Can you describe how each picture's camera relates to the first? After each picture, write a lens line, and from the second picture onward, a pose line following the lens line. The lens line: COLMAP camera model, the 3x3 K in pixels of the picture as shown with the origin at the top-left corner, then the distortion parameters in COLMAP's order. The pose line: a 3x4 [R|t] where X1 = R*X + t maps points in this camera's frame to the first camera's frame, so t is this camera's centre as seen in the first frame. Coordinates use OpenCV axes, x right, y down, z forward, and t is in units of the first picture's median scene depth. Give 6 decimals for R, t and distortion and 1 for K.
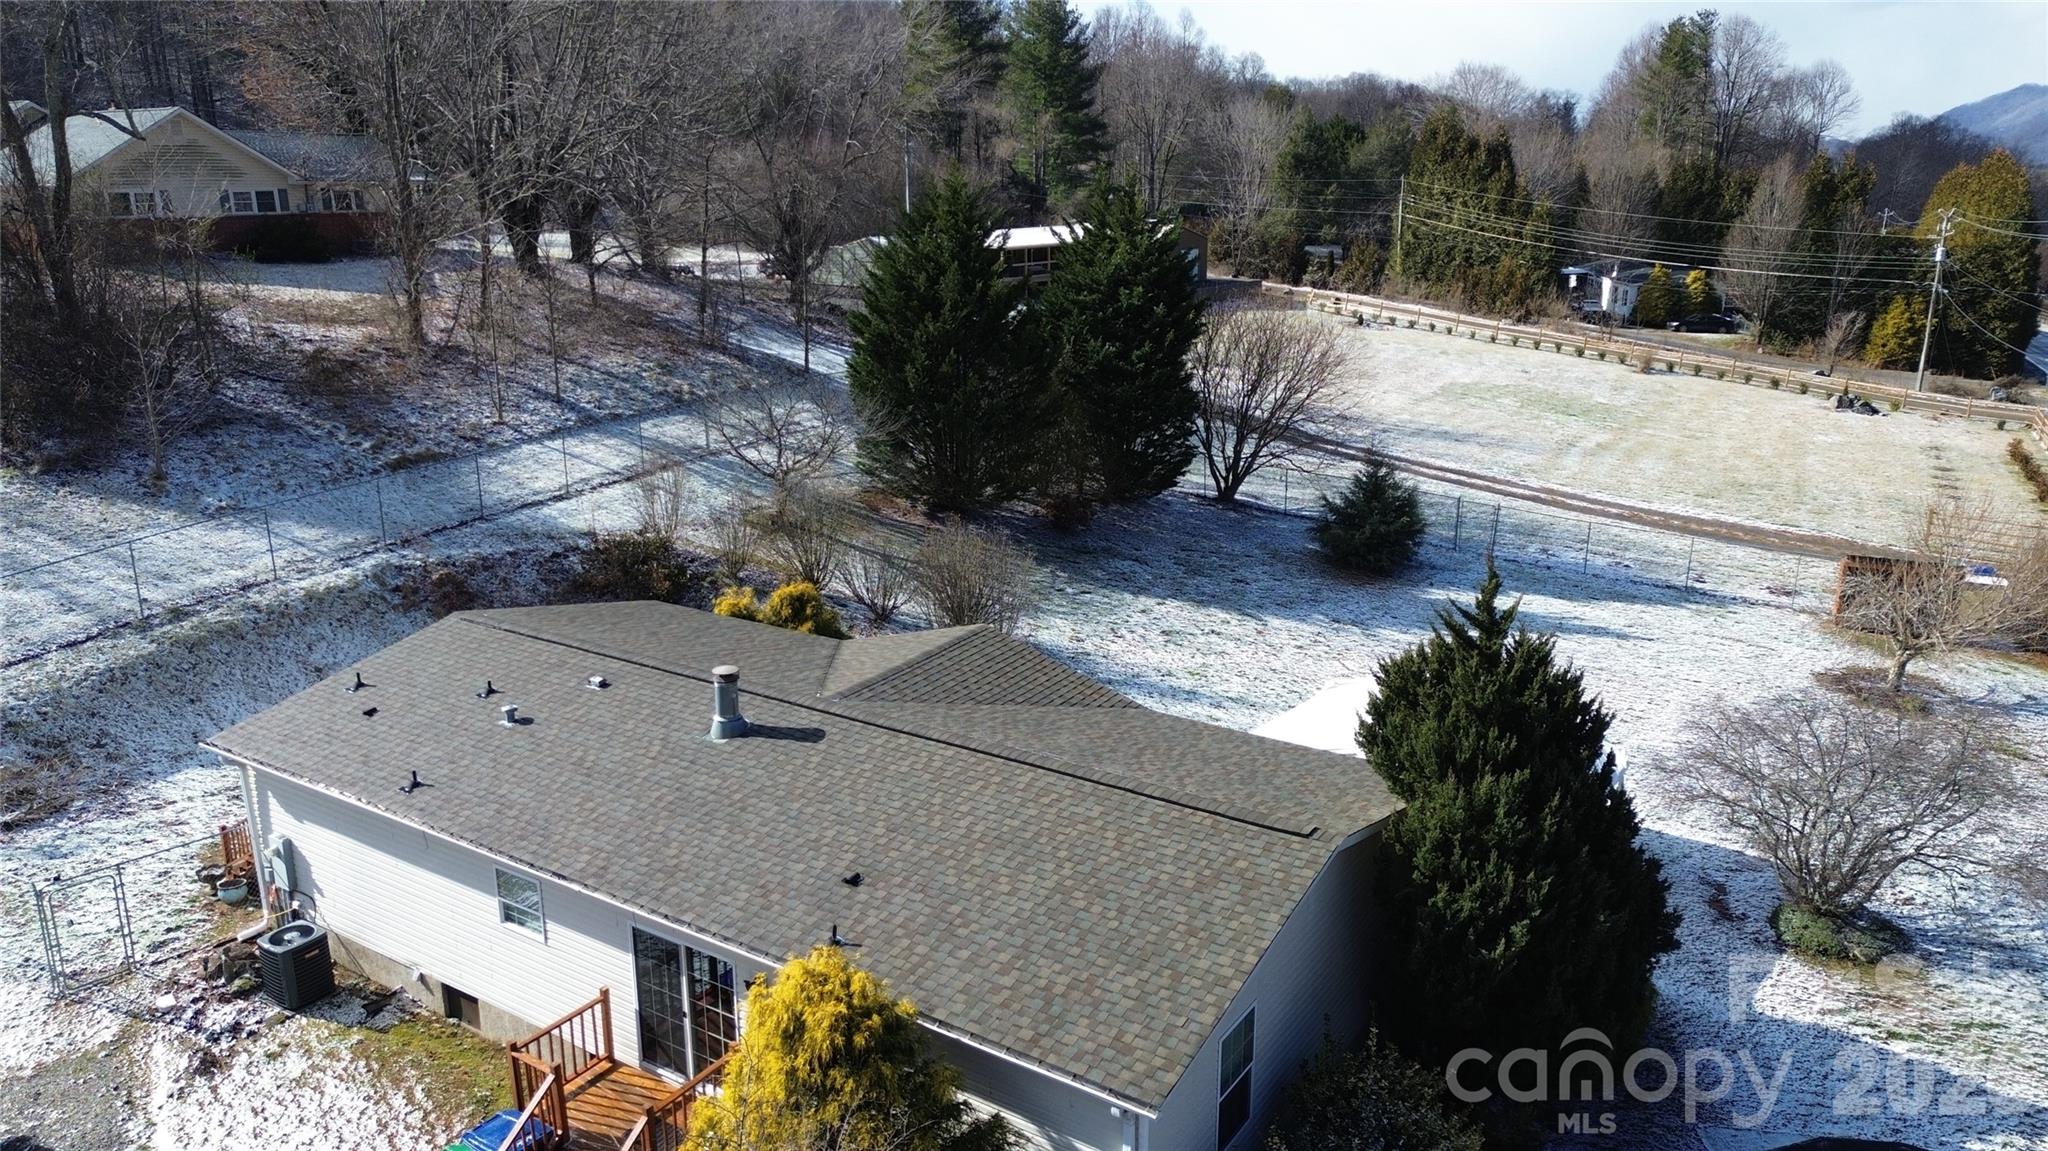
lens RADIAL K [[1424.2, 0, 1024.0], [0, 1424.2, 575.5], [0, 0, 1]] dist [0.083176, -0.075798]
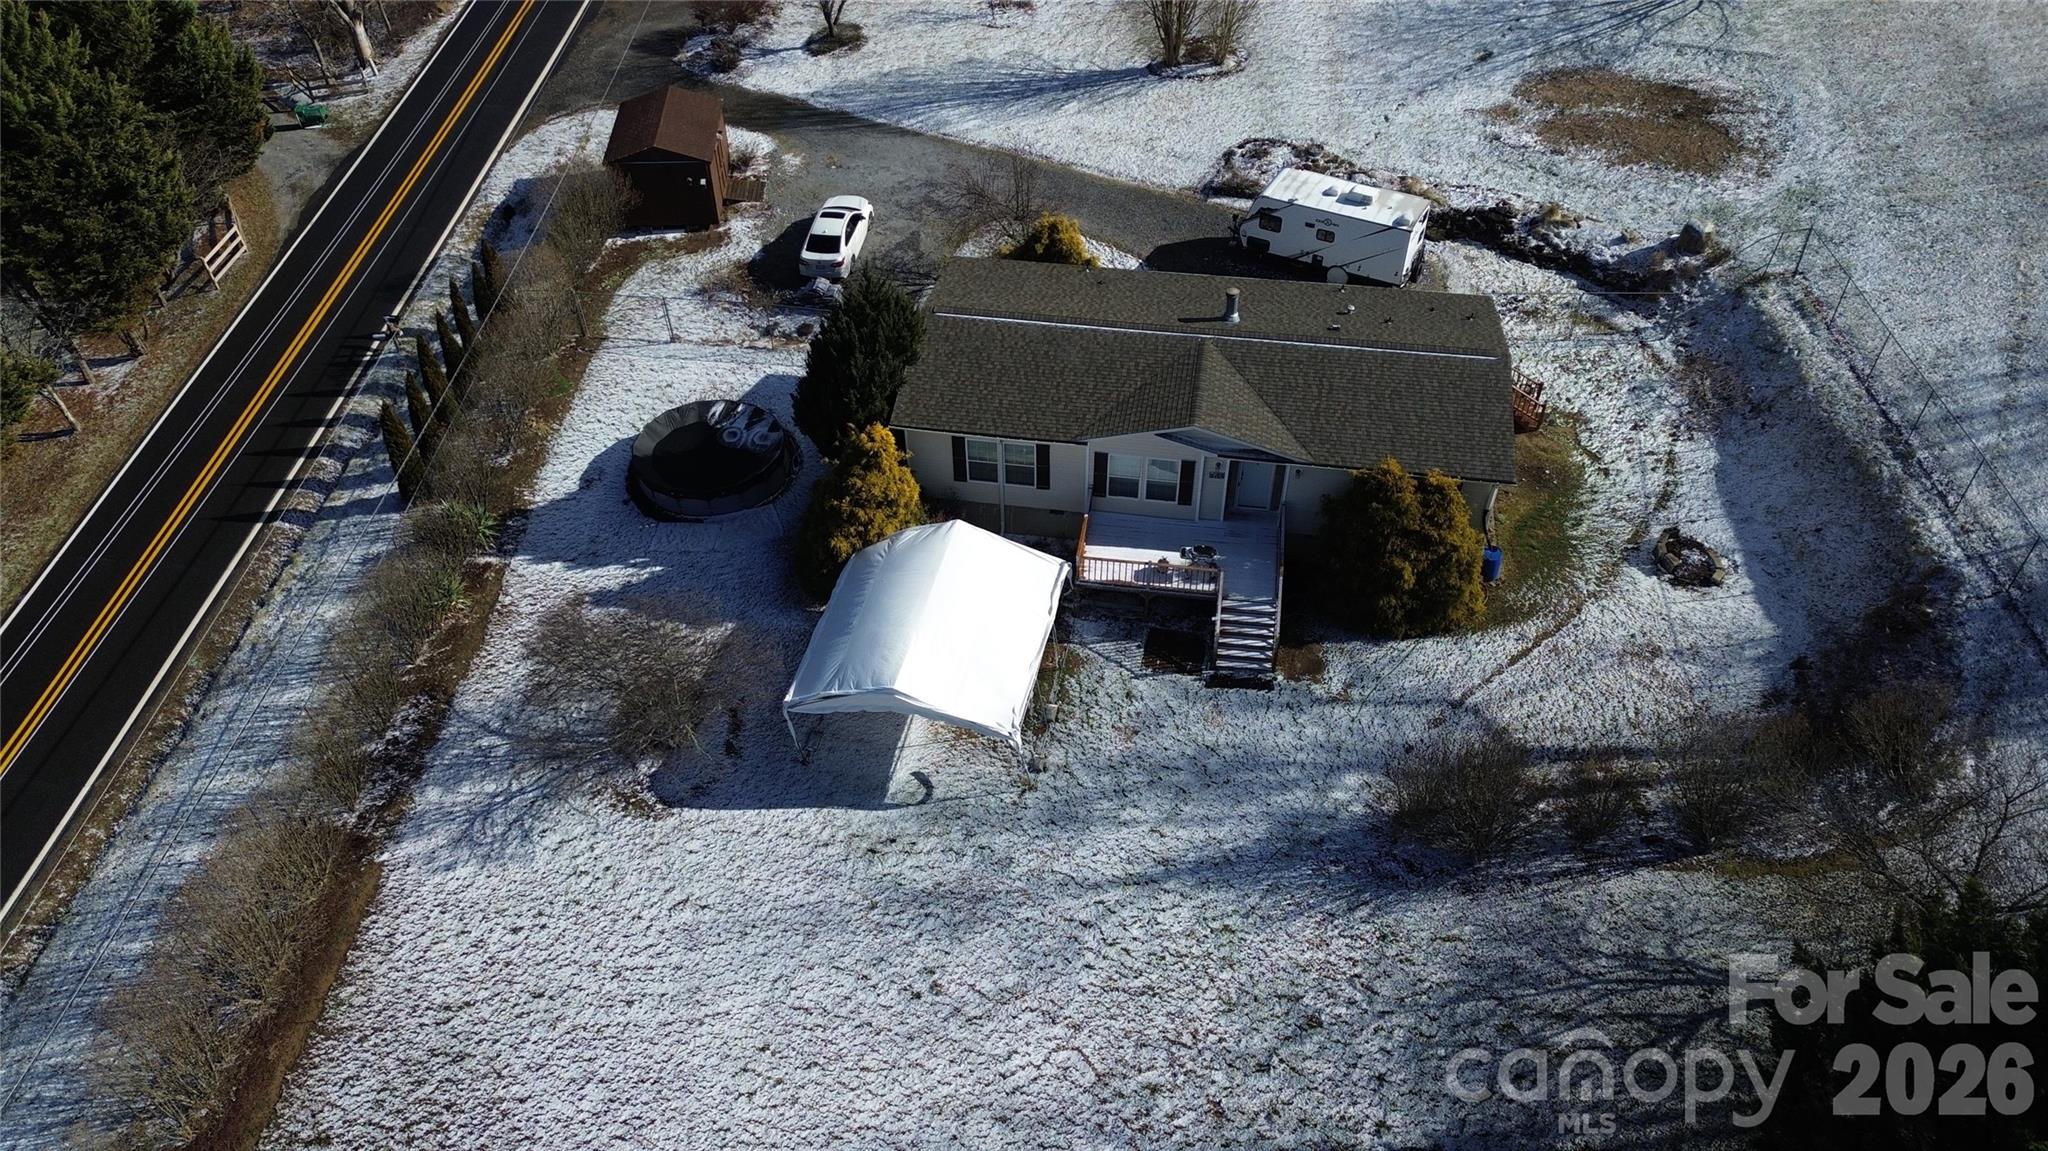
lens RADIAL K [[1409.9, 0, 1024.0], [0, 1409.9, 575.5], [0, 0, 1]] dist [0.080843, -0.088465]
pose [[-0.909277, 0.290941, -0.297605, 0.395121], [-0.106051, 0.529495, 0.841658, -0.704190], [0.402453, 0.796862, -0.450603, 1.085095]]
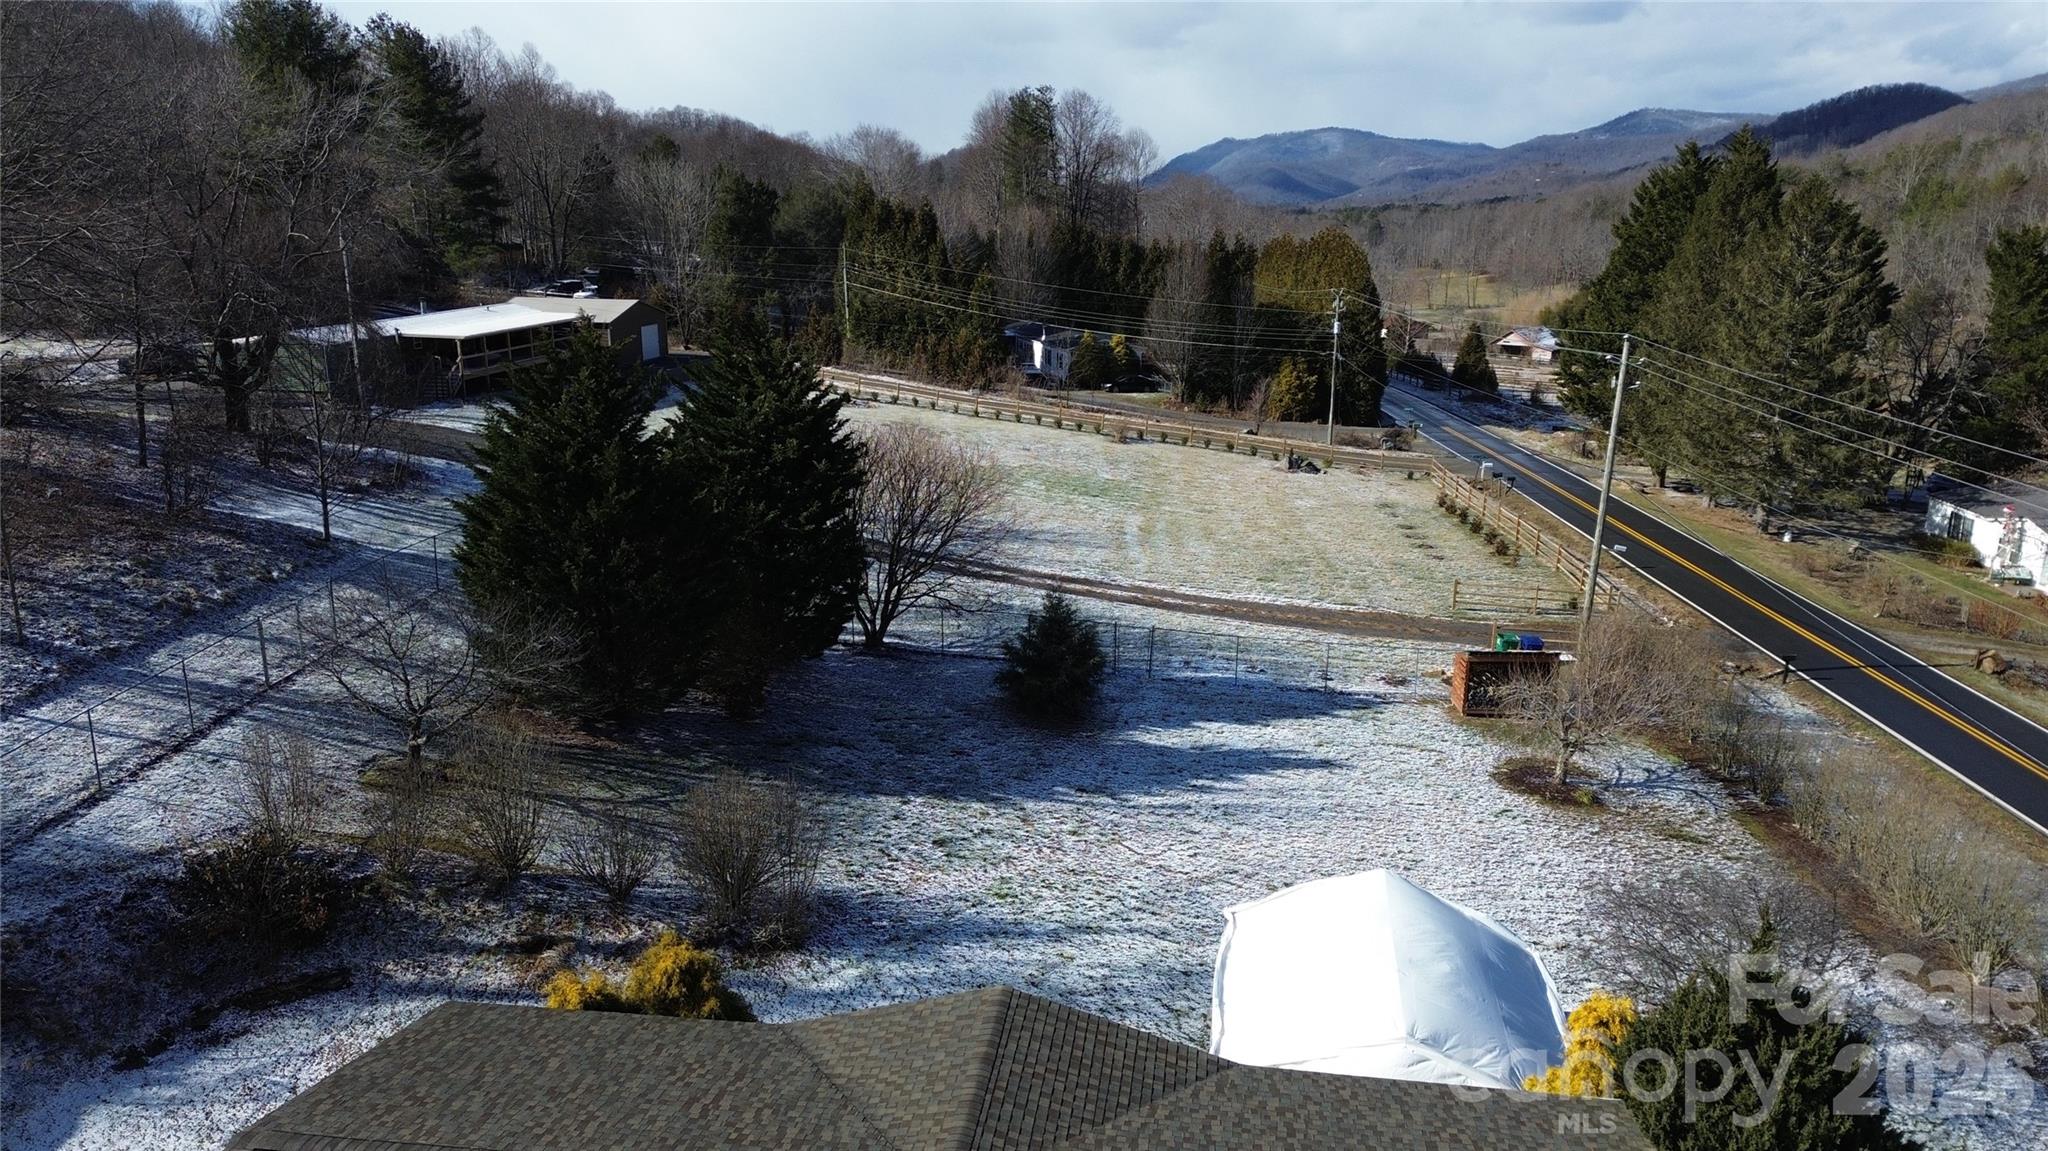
lens RADIAL K [[1426.5, 0, 1021.9], [0, 1426.5, 576.4], [0, 0, 1]] dist [0.078404, -0.071156]
pose [[0.901719, -0.102014, 0.420114, -0.210524], [0.109778, 0.993940, 0.005727, -0.124111], [-0.418152, 0.040955, 0.907453, 0.159644]]
